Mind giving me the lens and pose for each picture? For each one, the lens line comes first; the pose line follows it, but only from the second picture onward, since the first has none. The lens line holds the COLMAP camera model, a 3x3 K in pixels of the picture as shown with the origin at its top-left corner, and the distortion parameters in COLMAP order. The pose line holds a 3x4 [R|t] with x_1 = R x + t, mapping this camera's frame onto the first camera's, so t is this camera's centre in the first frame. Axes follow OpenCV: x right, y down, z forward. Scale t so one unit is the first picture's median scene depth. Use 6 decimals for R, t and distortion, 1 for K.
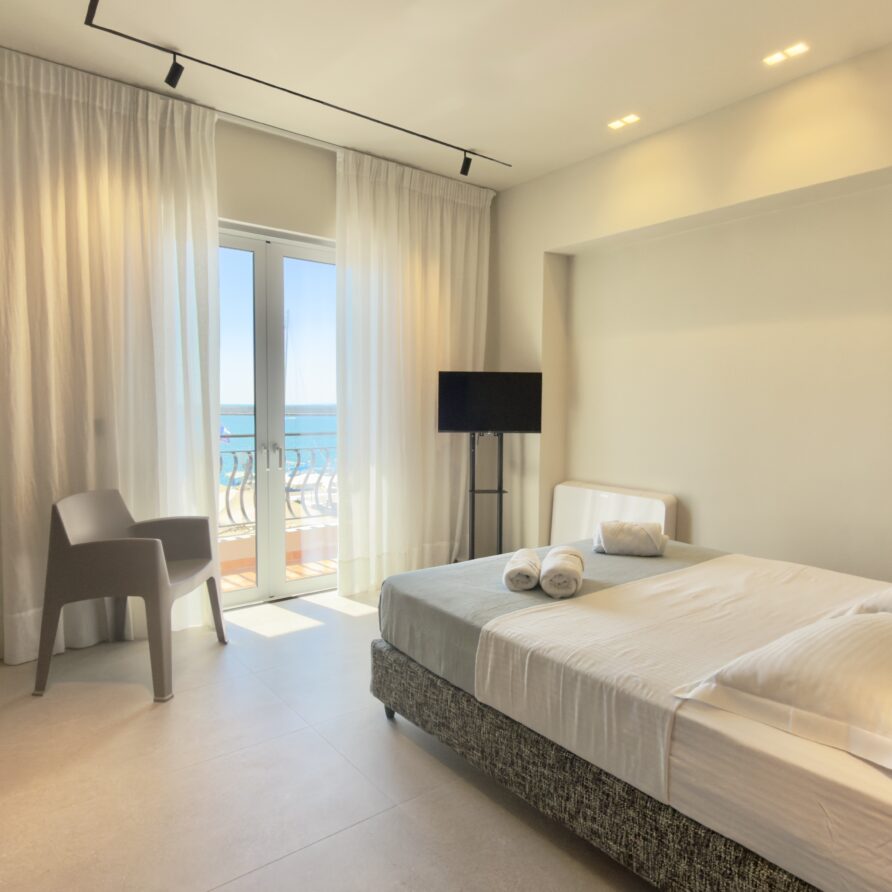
lens RADIAL K [[632.3, 0, 445.5], [0, 632.3, 444.1], [0, 0, 1]] dist [-0.000398, -0.001665]
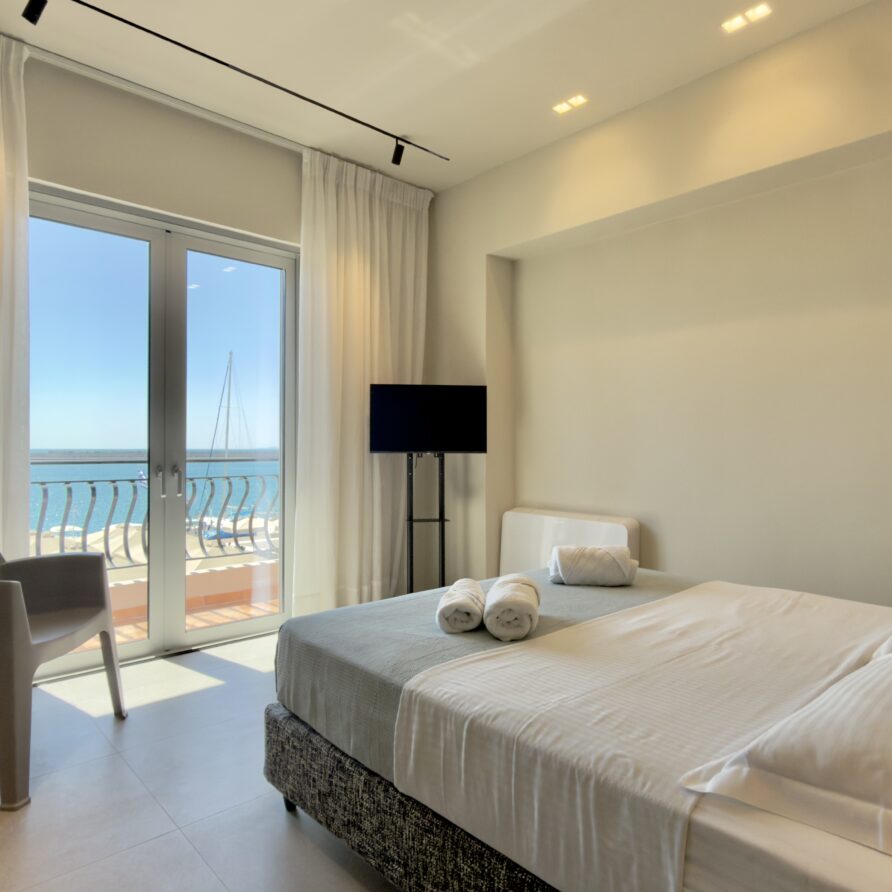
lens RADIAL K [[632.7, 0, 443.1], [0, 632.7, 443.6], [0, 0, 1]] dist [-0.003170, -0.000122]
pose [[0.997088, -0.007125, 0.075928, 0.043105], [0.012332, 0.997587, -0.068326, 0.055602], [-0.075257, 0.069063, 0.994770, 0.223851]]
